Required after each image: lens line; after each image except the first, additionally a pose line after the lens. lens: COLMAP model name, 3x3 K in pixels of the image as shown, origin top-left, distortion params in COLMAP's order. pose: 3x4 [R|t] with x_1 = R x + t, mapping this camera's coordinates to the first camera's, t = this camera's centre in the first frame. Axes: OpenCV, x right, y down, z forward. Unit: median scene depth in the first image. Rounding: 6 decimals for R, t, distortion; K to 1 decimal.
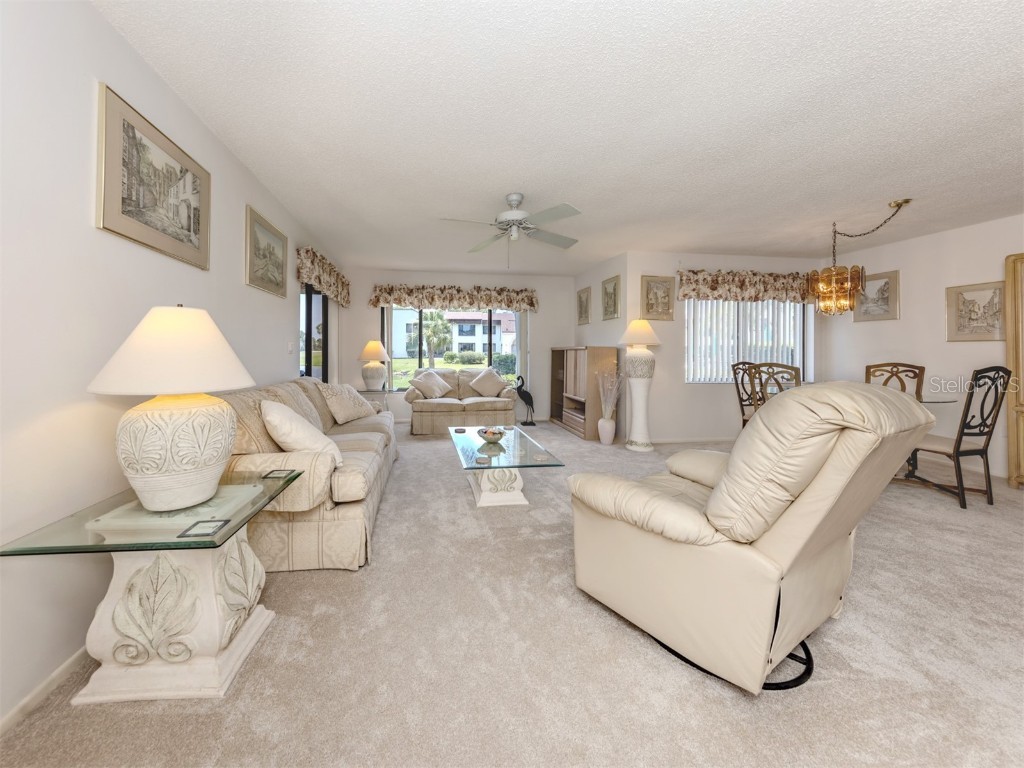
lens RADIAL K [[374.3, 0, 475.3], [0, 374.3, 348.4], [0, 0, 1]] dist [0.021844, -0.003238]
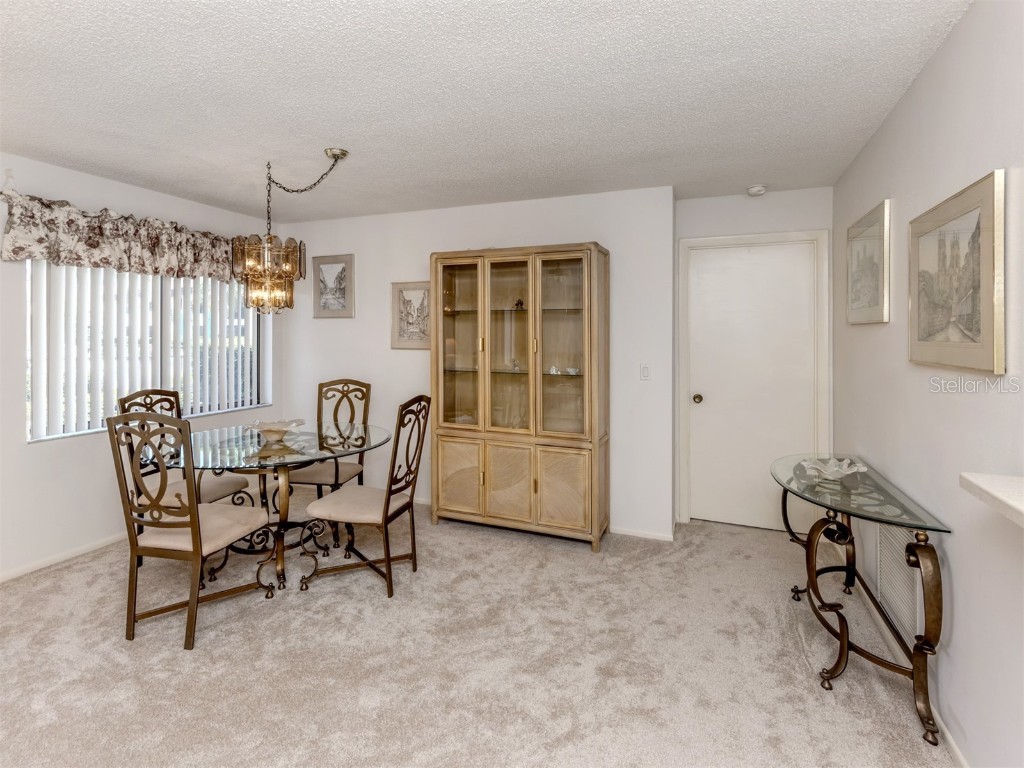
lens RADIAL K [[526.1, 0, 489.2], [0, 526.1, 340.9], [0, 0, 1]] dist [0.001585, -0.000481]
pose [[0.514419, -0.014282, 0.857420, 0.368176], [-0.005872, 0.999779, 0.020177, -0.058538], [-0.857519, -0.015414, 0.514221, 0.239512]]
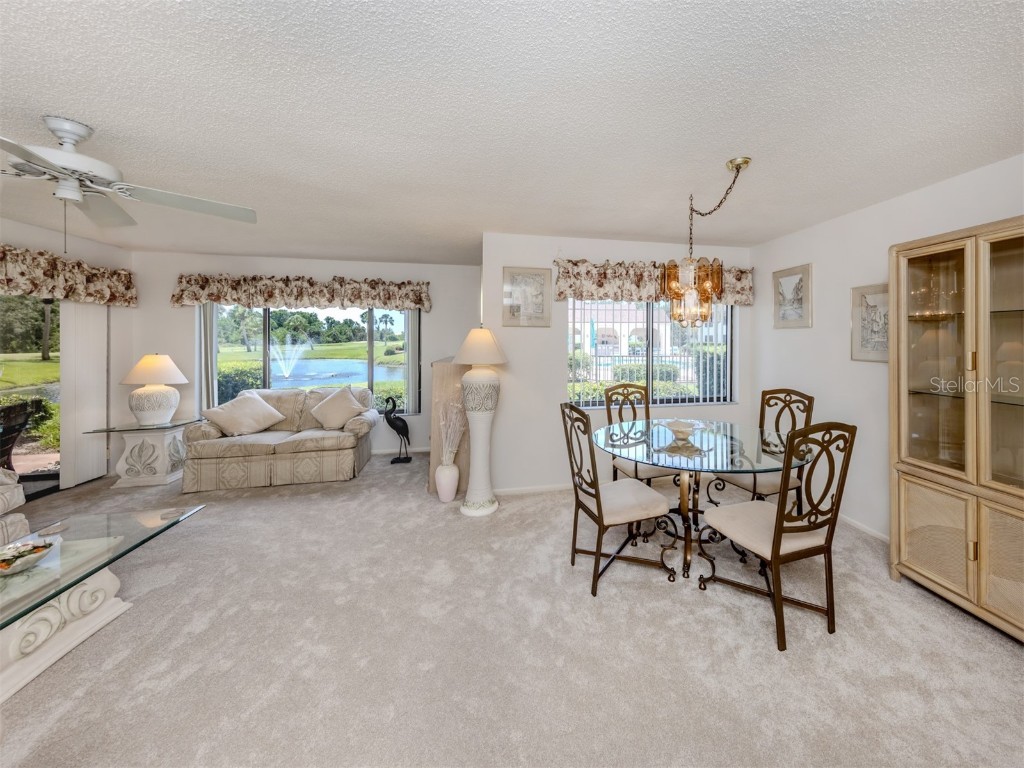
lens RADIAL K [[388.4, 0, 573.1], [0, 388.4, 341.9], [0, 0, 1]] dist [0.003034, -0.000184]
pose [[0.996760, -0.006690, 0.080158, 0.620291], [0.005707, 0.999906, 0.012477, -0.065809], [-0.080234, -0.011979, 0.996704, 0.281828]]
